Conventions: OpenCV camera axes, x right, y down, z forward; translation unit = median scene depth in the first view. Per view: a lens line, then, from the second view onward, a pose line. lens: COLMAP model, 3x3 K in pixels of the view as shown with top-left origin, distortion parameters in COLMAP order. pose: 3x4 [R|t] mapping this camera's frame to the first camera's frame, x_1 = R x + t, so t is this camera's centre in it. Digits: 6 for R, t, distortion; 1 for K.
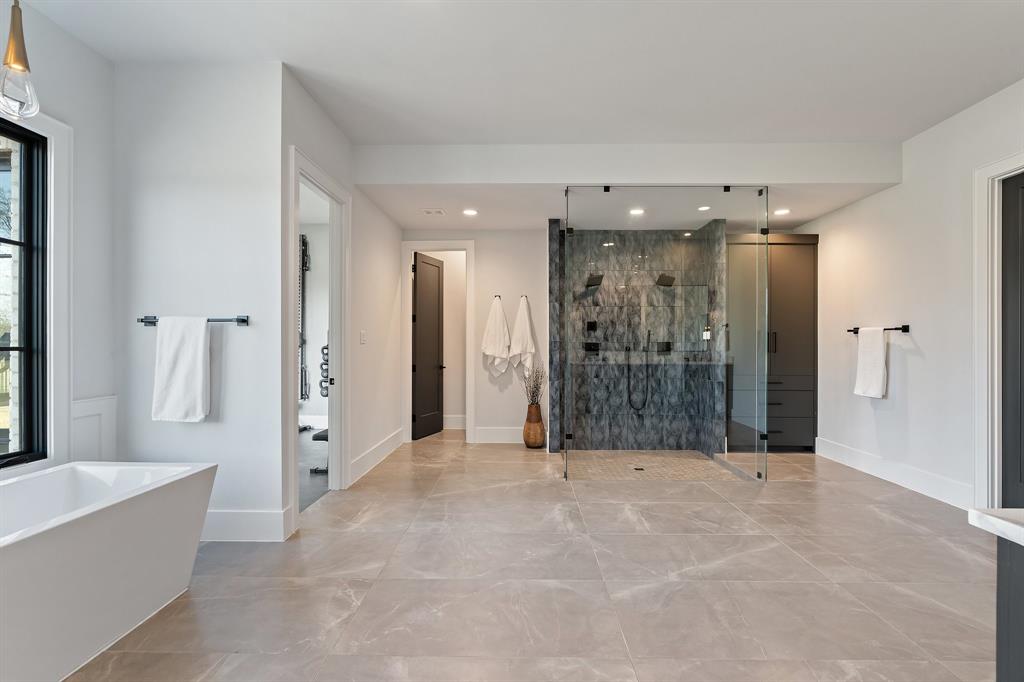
lens RADIAL K [[458.1, 0, 515.4], [0, 458.1, 345.8], [0, 0, 1]] dist [-0.002444, -0.000438]
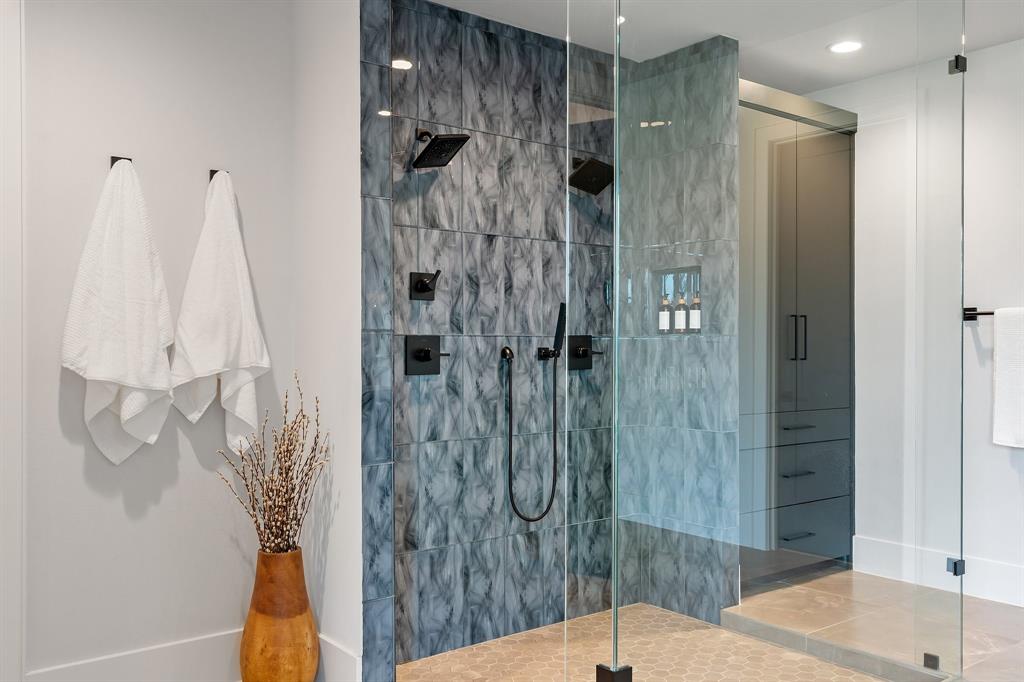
lens RADIAL K [[887.7, 0, 512.9], [0, 887.7, 341.8], [0, 0, 1]] dist [0.014447, -0.007064]
pose [[0.772921, 0.002605, 0.634497, -0.192741], [0.001606, 0.999980, -0.006061, 0.001455], [-0.634500, 0.005703, 0.772902, 0.456968]]
